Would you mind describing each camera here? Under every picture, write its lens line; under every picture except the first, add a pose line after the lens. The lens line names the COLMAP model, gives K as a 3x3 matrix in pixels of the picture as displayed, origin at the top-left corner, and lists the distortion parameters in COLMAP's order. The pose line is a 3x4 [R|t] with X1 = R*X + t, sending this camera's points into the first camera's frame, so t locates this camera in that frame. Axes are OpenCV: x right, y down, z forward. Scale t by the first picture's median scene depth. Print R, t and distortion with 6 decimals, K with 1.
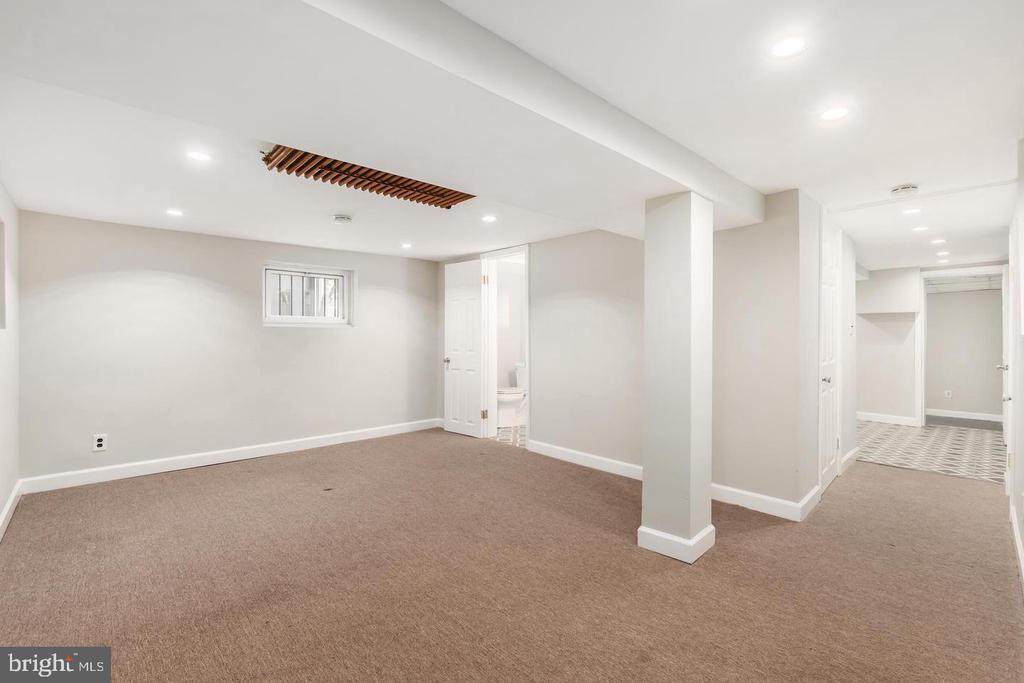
lens RADIAL K [[445.2, 0, 503.2], [0, 445.2, 343.0], [0, 0, 1]] dist [-0.003103, -0.000228]
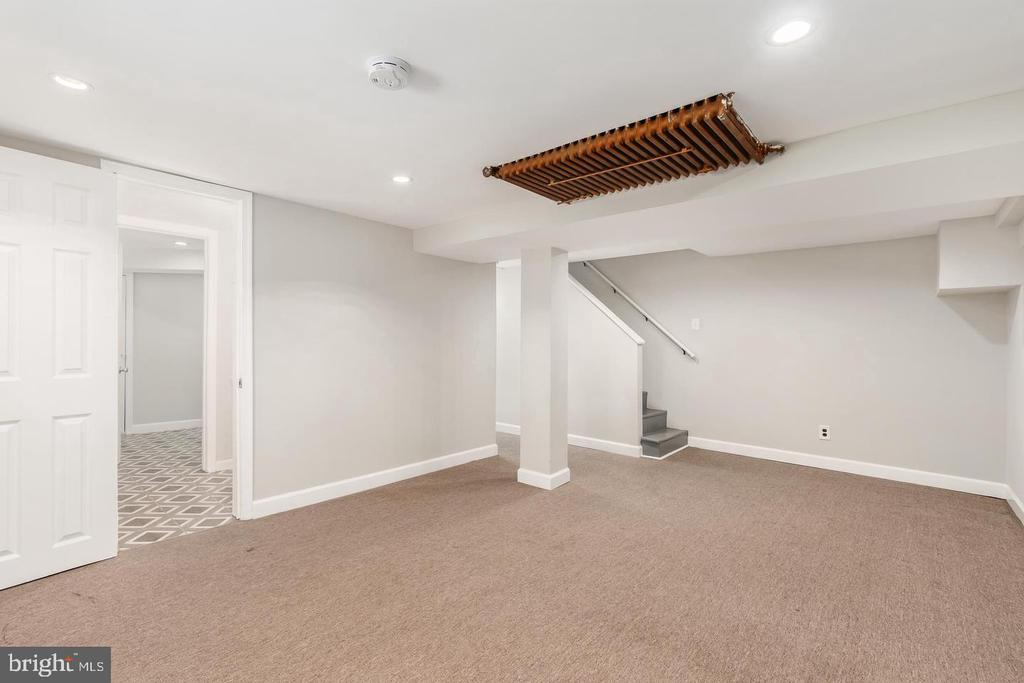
lens RADIAL K [[445.2, 0, 503.1], [0, 445.2, 338.2], [0, 0, 1]] dist [-0.003103, -0.000228]
pose [[-0.082148, -0.003623, 0.996614, -0.721164], [-0.004956, 0.999983, 0.003227, -0.024208], [-0.996608, -0.004674, -0.082165, 0.830650]]
